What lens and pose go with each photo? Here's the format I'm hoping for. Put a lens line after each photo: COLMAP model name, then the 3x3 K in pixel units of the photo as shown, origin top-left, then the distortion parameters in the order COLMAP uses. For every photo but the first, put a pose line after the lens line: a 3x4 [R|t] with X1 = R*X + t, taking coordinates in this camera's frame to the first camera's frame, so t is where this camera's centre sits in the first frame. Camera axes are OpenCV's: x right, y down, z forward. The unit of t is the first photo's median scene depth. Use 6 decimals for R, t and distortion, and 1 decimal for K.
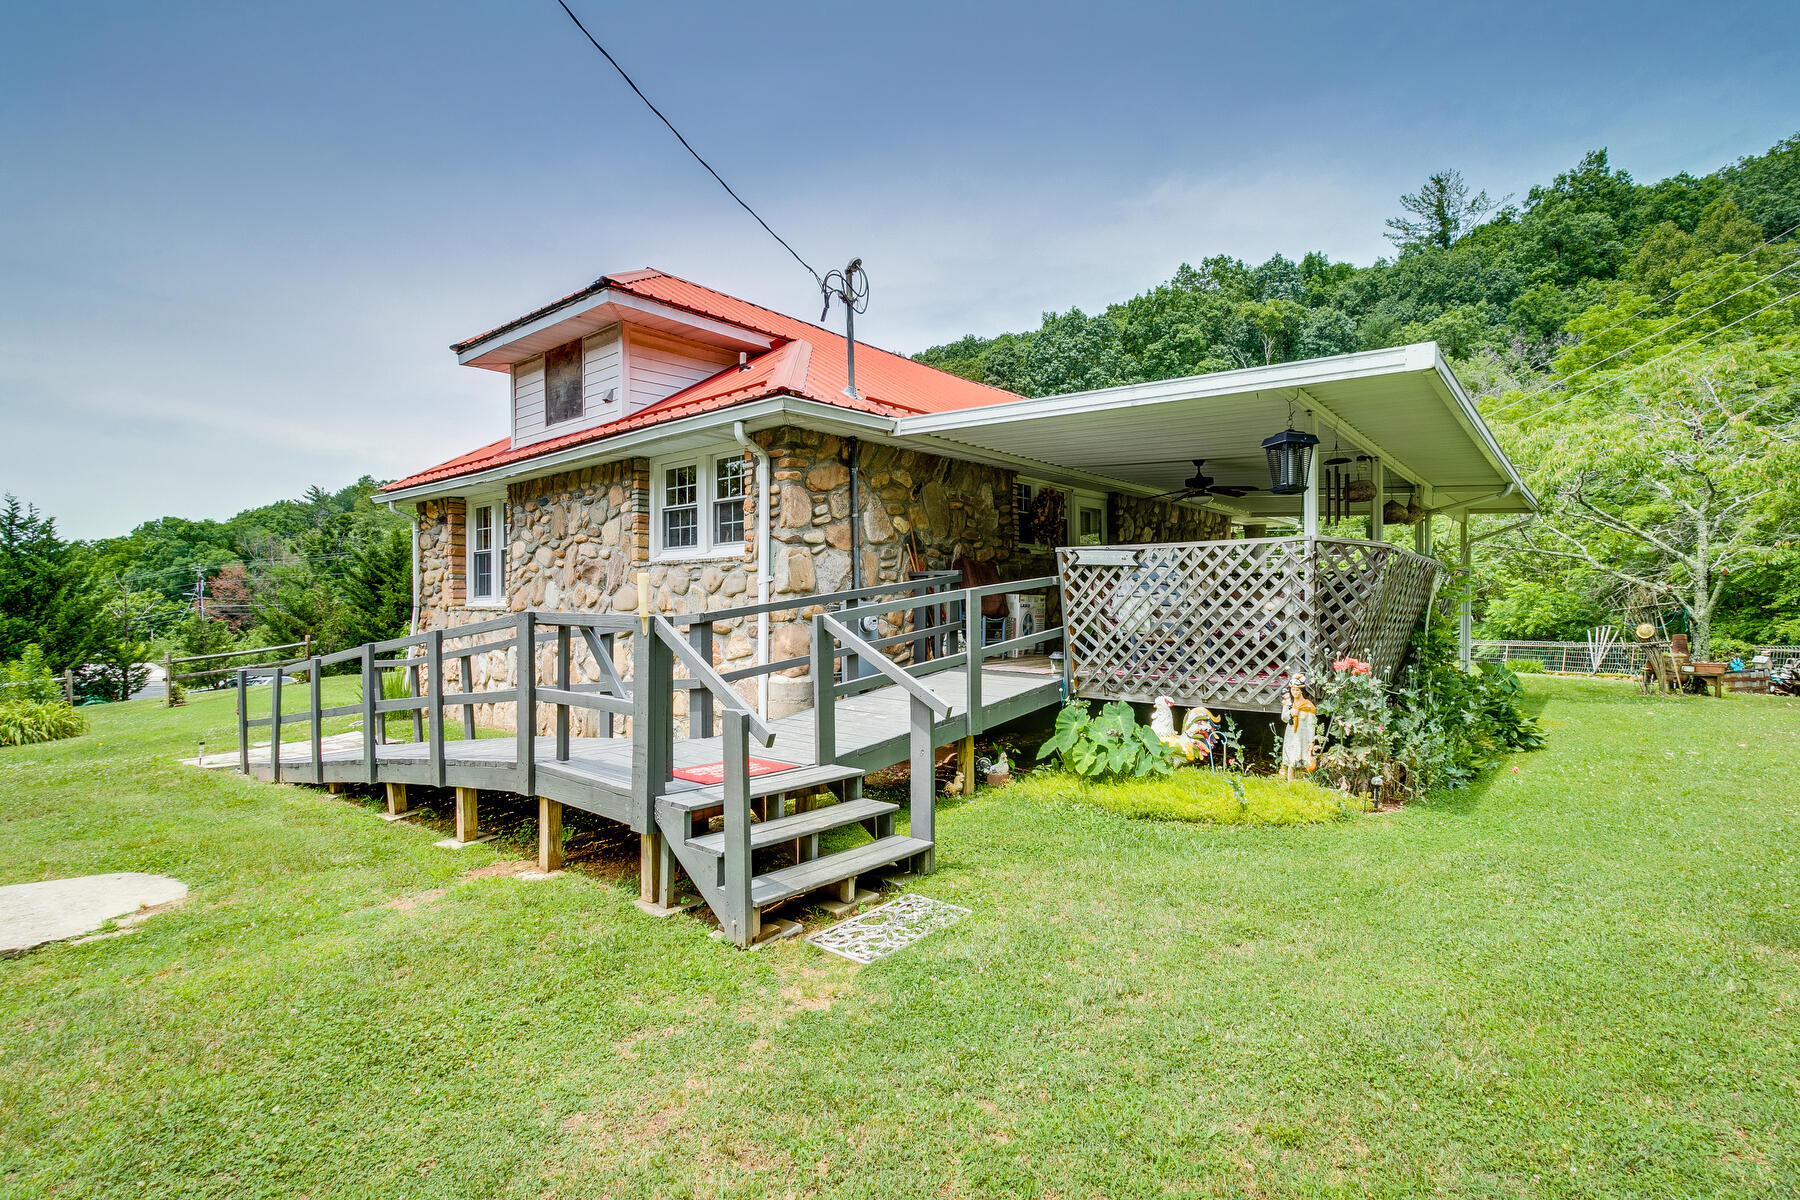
lens RADIAL K [[858.6, 0, 903.0], [0, 858.6, 599.8], [0, 0, 1]] dist [0.001687, 0.003276]
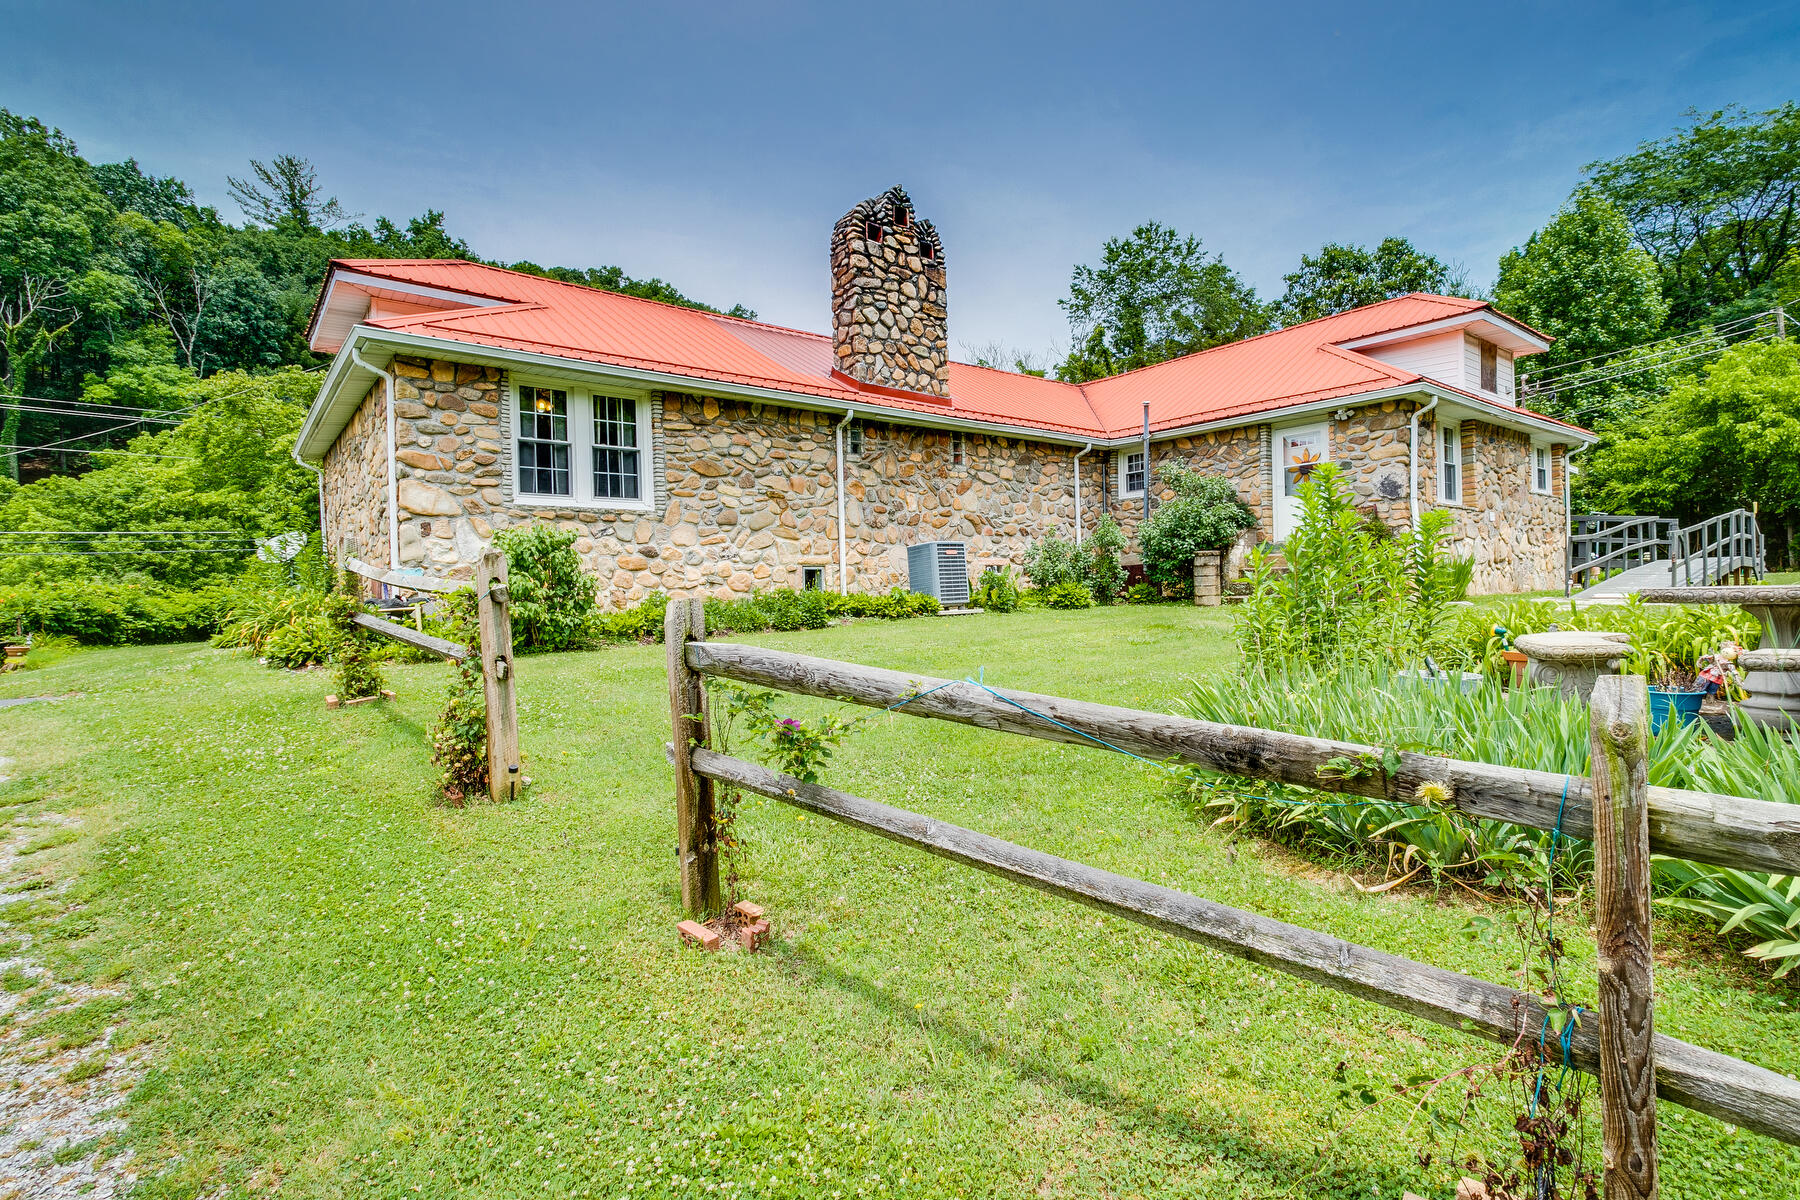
lens RADIAL K [[858.6, 0, 914.2], [0, 858.6, 605.7], [0, 0, 1]] dist [0.001687, 0.003276]
pose [[0.220440, -0.003093, 0.975396, -0.201918], [0.014758, 0.999891, -0.000165, 0.015482], [-0.975289, 0.014432, 0.220461, 0.159129]]
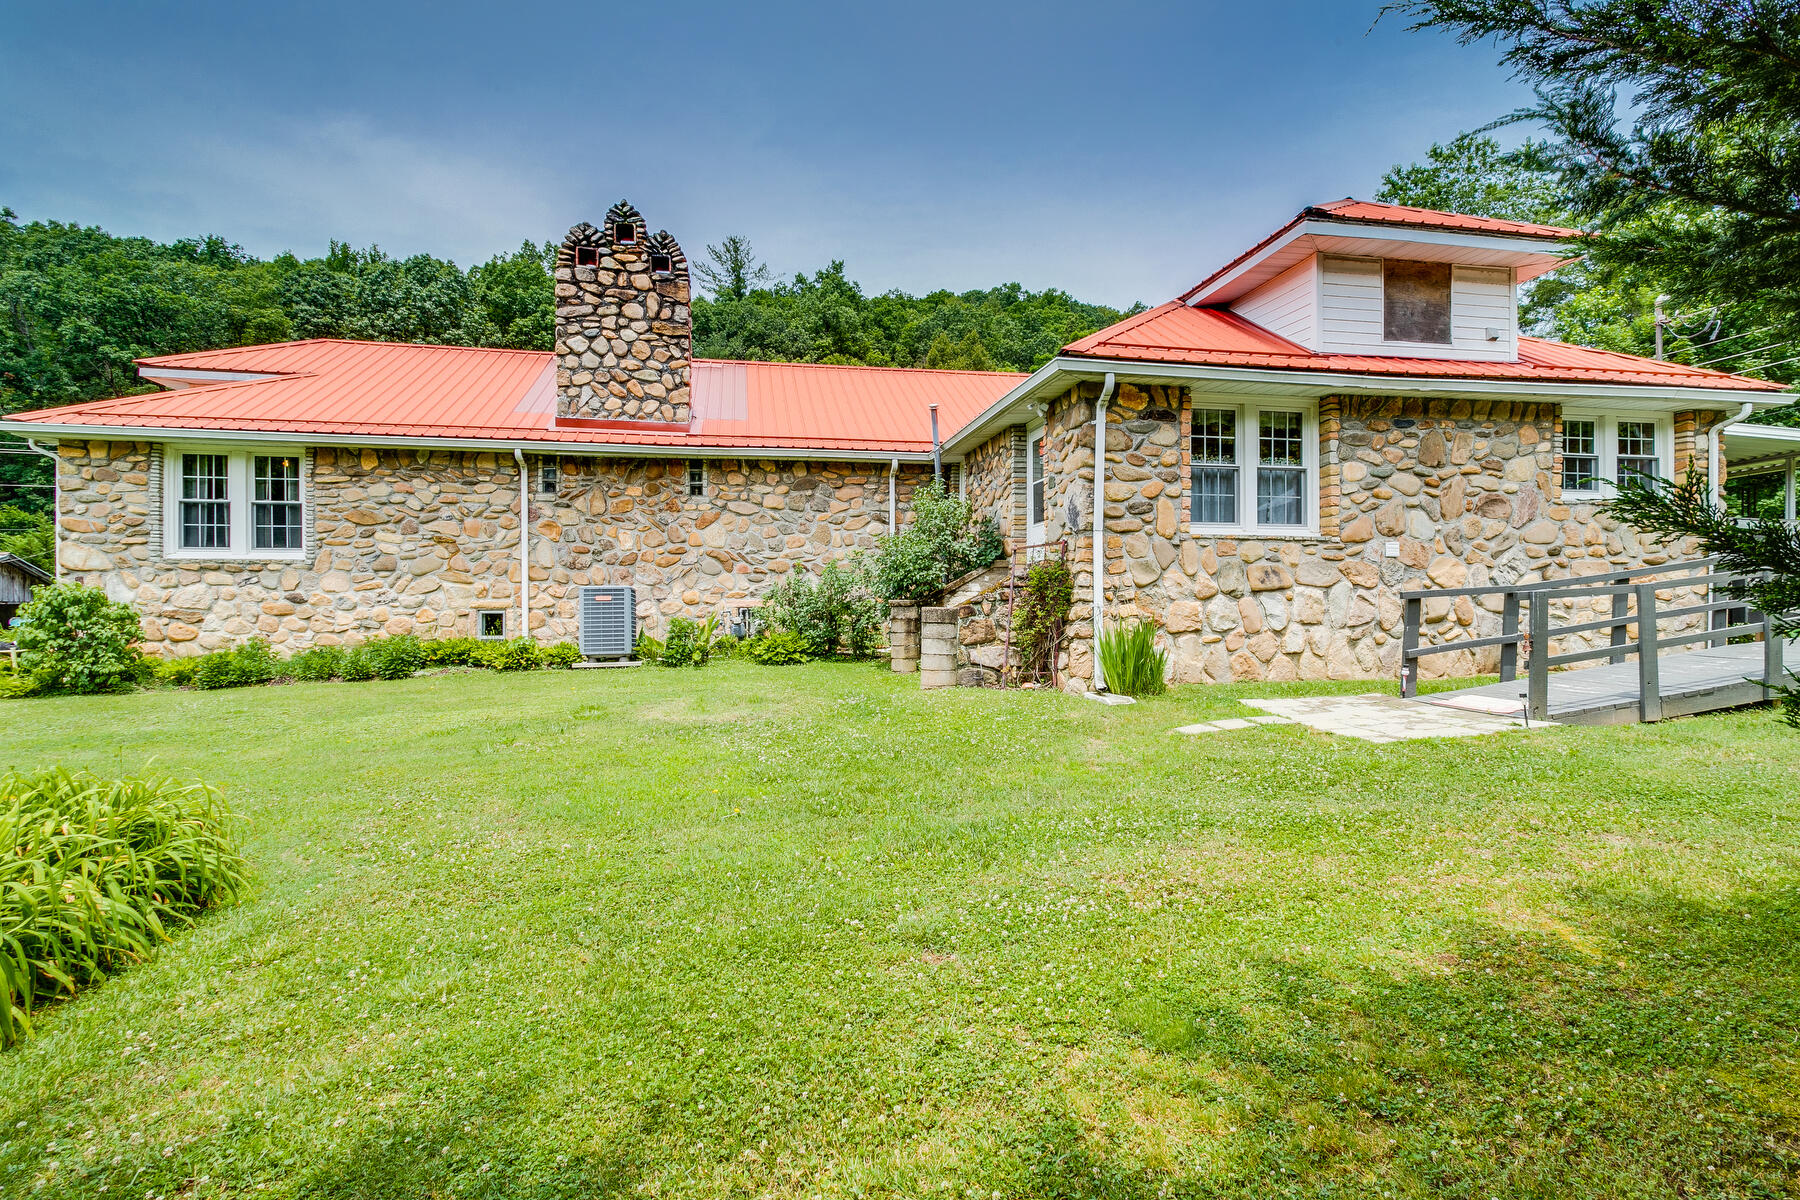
lens RADIAL K [[858.6, 0, 912.0], [0, 858.6, 602.5], [0, 0, 1]] dist [0.001687, 0.003276]
pose [[0.645718, 0.011011, 0.763497, -0.138214], [-0.010734, 0.999928, -0.005343, 0.008421], [-0.763501, -0.004746, 0.645790, 0.075687]]
